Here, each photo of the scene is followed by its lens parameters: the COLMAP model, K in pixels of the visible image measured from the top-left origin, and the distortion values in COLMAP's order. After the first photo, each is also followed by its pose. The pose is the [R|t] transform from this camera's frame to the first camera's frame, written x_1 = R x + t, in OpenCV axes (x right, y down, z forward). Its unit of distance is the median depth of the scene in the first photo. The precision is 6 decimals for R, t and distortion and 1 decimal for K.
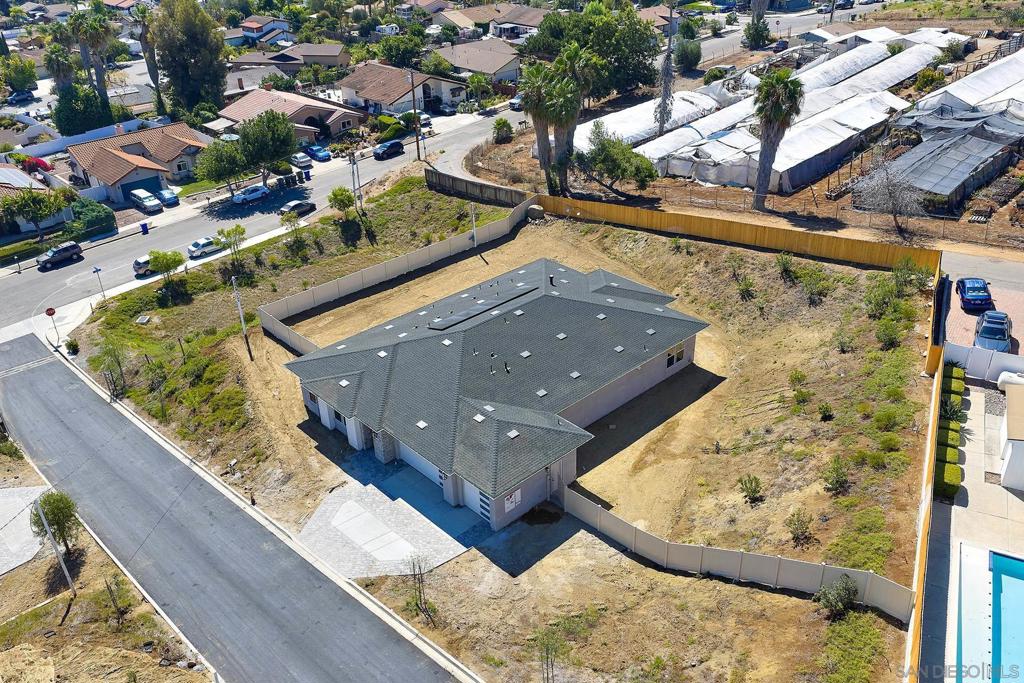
lens RADIAL K [[846.3, 0, 510.4], [0, 846.3, 340.8], [0, 0, 1]] dist [0.011539, -0.015494]
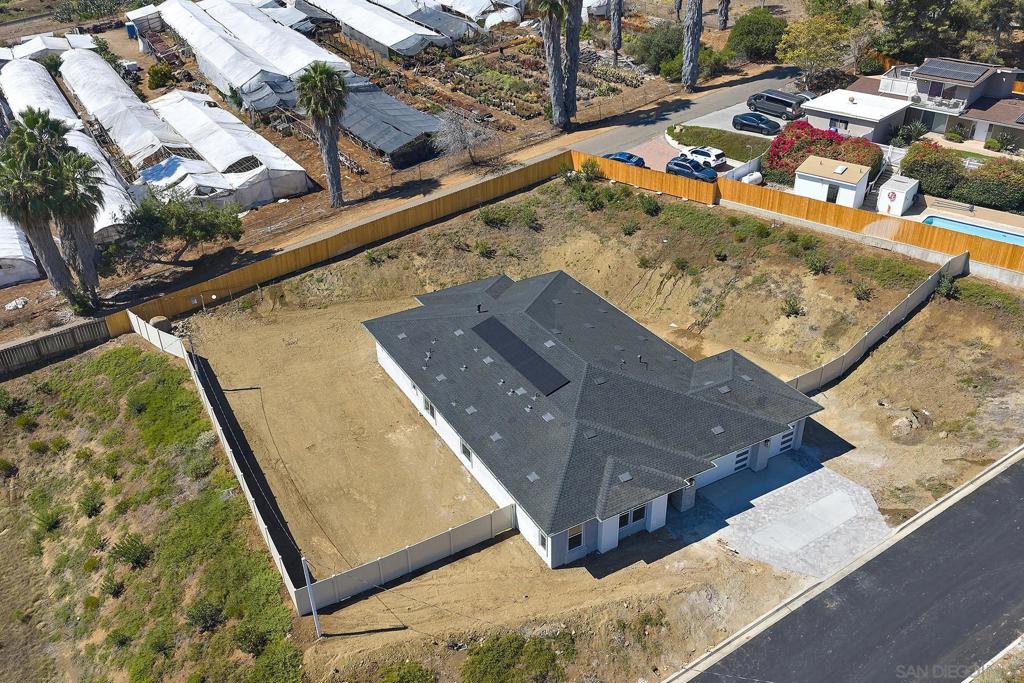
lens RADIAL K [[846.3, 0, 510.6], [0, 846.3, 338.1], [0, 0, 1]] dist [0.011539, -0.015494]
pose [[0.229988, -0.476292, 0.848676, -0.688700], [0.480789, 0.813809, 0.326432, -0.308280], [-0.846137, 0.332959, 0.416162, 0.567750]]
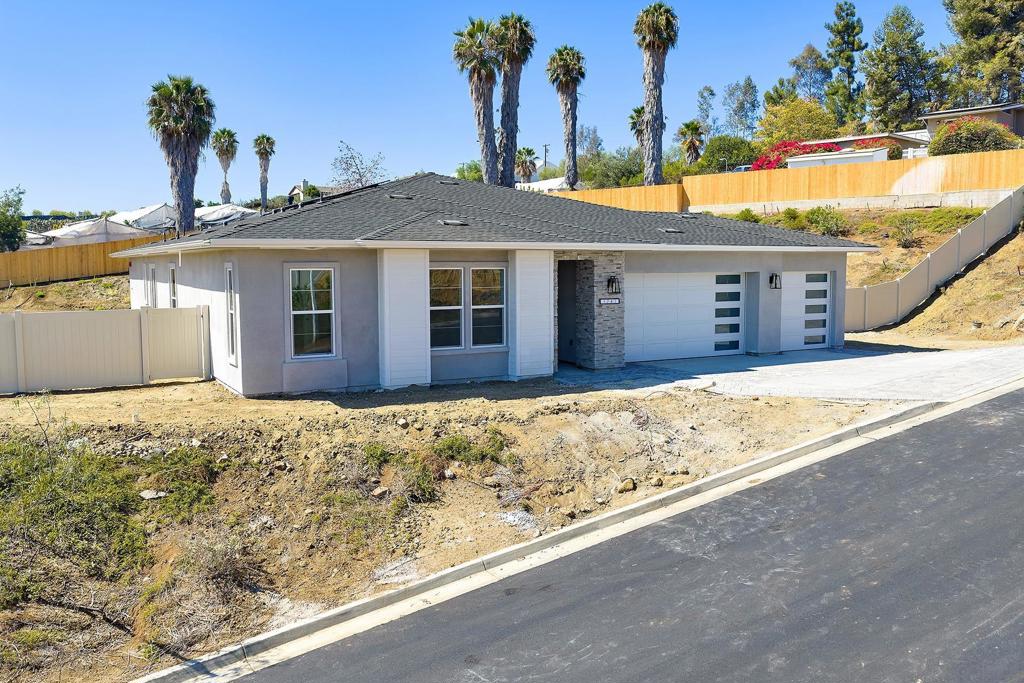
lens RADIAL K [[846.3, 0, 516.2], [0, 846.3, 339.5], [0, 0, 1]] dist [0.011539, -0.015494]
pose [[0.241523, -0.068121, 0.968001, -0.435793], [0.474371, 0.878508, -0.056535, 0.103807], [-0.846545, 0.472846, 0.244494, 0.732551]]
